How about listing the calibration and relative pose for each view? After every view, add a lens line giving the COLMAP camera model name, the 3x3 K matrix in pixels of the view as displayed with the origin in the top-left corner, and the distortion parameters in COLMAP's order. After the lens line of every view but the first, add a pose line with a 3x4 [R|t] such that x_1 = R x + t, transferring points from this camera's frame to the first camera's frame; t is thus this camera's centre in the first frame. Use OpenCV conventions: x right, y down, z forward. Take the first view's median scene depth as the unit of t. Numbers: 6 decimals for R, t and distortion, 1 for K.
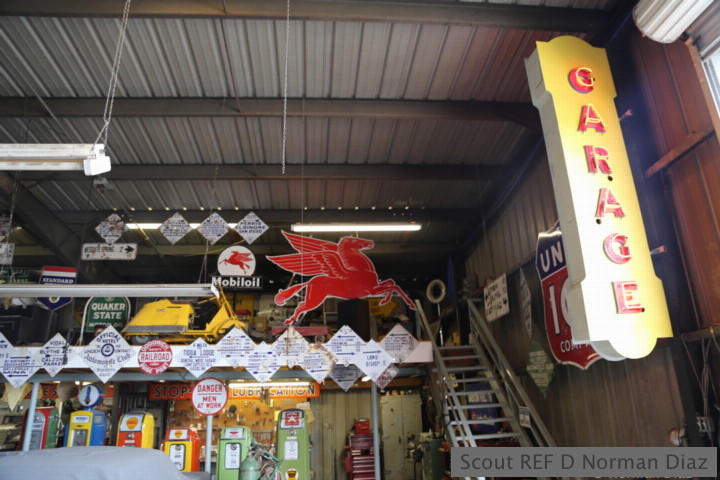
lens RADIAL K [[498.8, 0, 363.5], [0, 498.8, 239.3], [0, 0, 1]] dist [-0.121139, 0.076918]
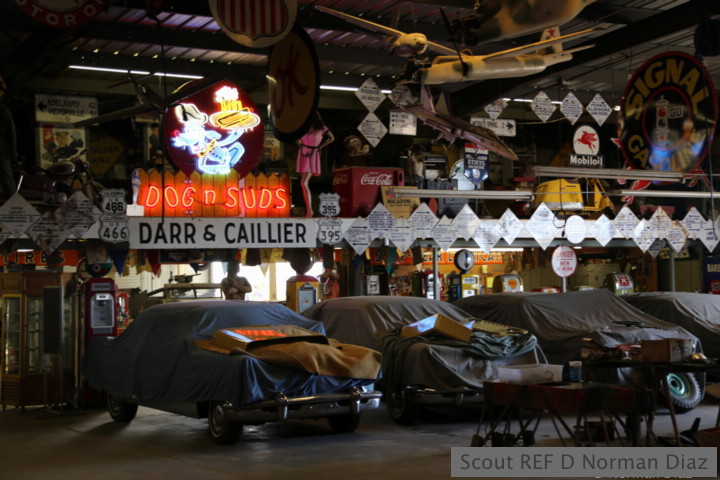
lens RADIAL K [[1244.6, 0, 360.0], [0, 1244.6, 240.0], [0, 0, 1]] dist [0.253126, 0.039783]
pose [[0.910475, 0.034032, 0.412162, -1.879814], [-0.147141, 0.958054, 0.245933, -0.360315], [-0.386503, -0.284562, 0.877291, -1.316094]]
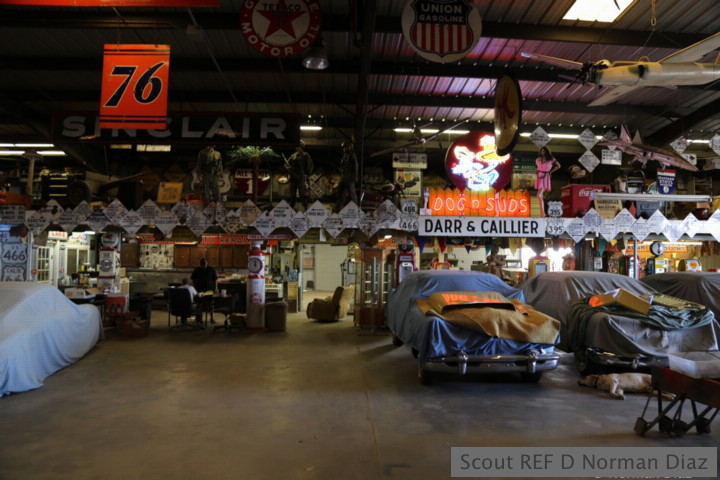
lens RADIAL K [[493.4, 0, 364.0], [0, 493.4, 239.0], [0, 0, 1]] dist [-0.121265, 0.073024]
pose [[0.996605, 0.048929, -0.066209, -1.406252], [-0.028131, 0.958208, 0.284686, -0.129591], [0.077371, -0.281857, 0.956332, -0.588145]]
